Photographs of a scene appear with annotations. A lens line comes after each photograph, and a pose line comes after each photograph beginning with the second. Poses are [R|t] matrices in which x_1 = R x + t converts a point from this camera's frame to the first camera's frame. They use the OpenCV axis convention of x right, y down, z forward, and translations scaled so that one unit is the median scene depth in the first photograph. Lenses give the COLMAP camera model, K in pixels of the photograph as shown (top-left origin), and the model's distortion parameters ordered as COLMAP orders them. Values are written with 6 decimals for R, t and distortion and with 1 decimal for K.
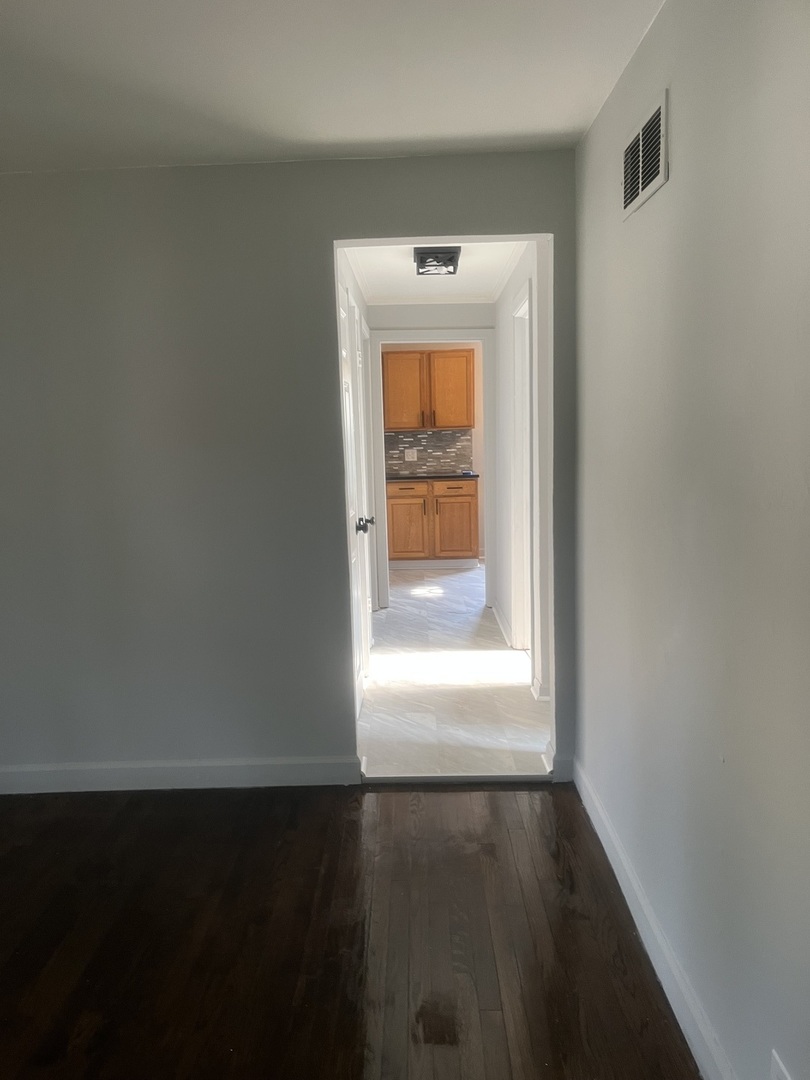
lens RADIAL K [[824.1, 0, 405.0], [0, 824.1, 540.0], [0, 0, 1]] dist [0.048801, -0.006682]
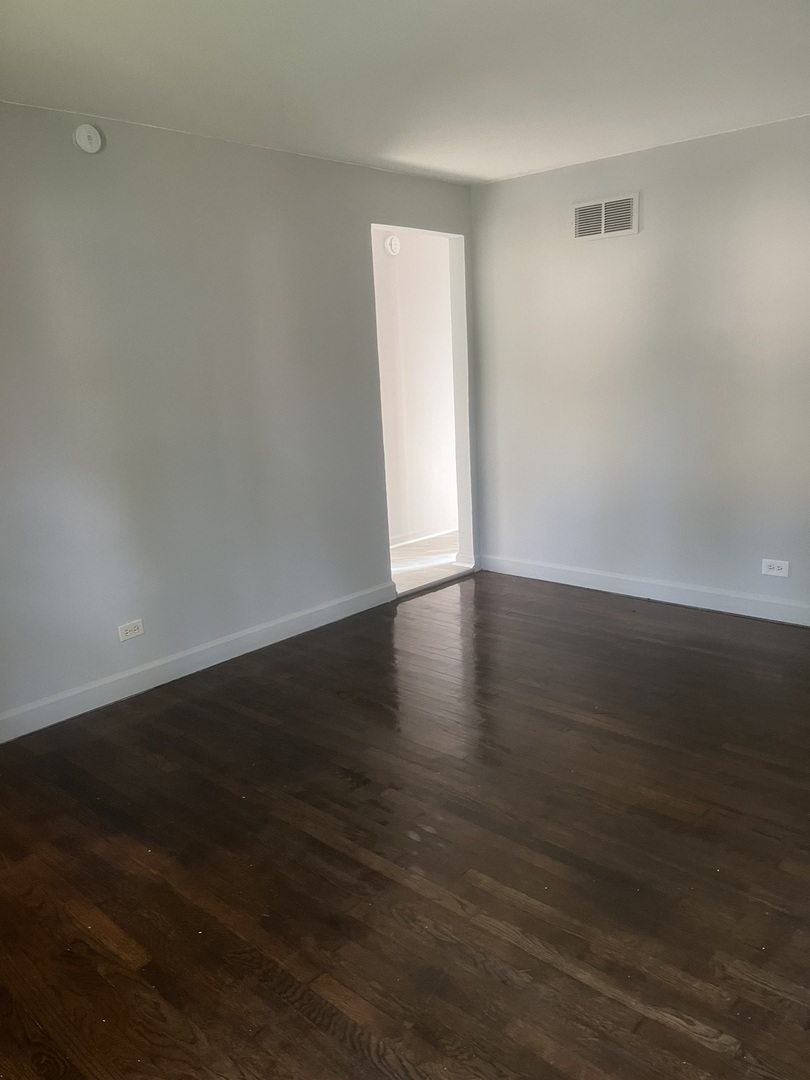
lens RADIAL K [[824.1, 0, 405.0], [0, 824.1, 540.0], [0, 0, 1]] dist [0.048801, -0.006682]
pose [[0.658533, -0.164307, 0.734396, -1.134468], [0.126106, 0.986169, 0.107557, 0.033966], [-0.741910, 0.021782, 0.670145, -0.005172]]
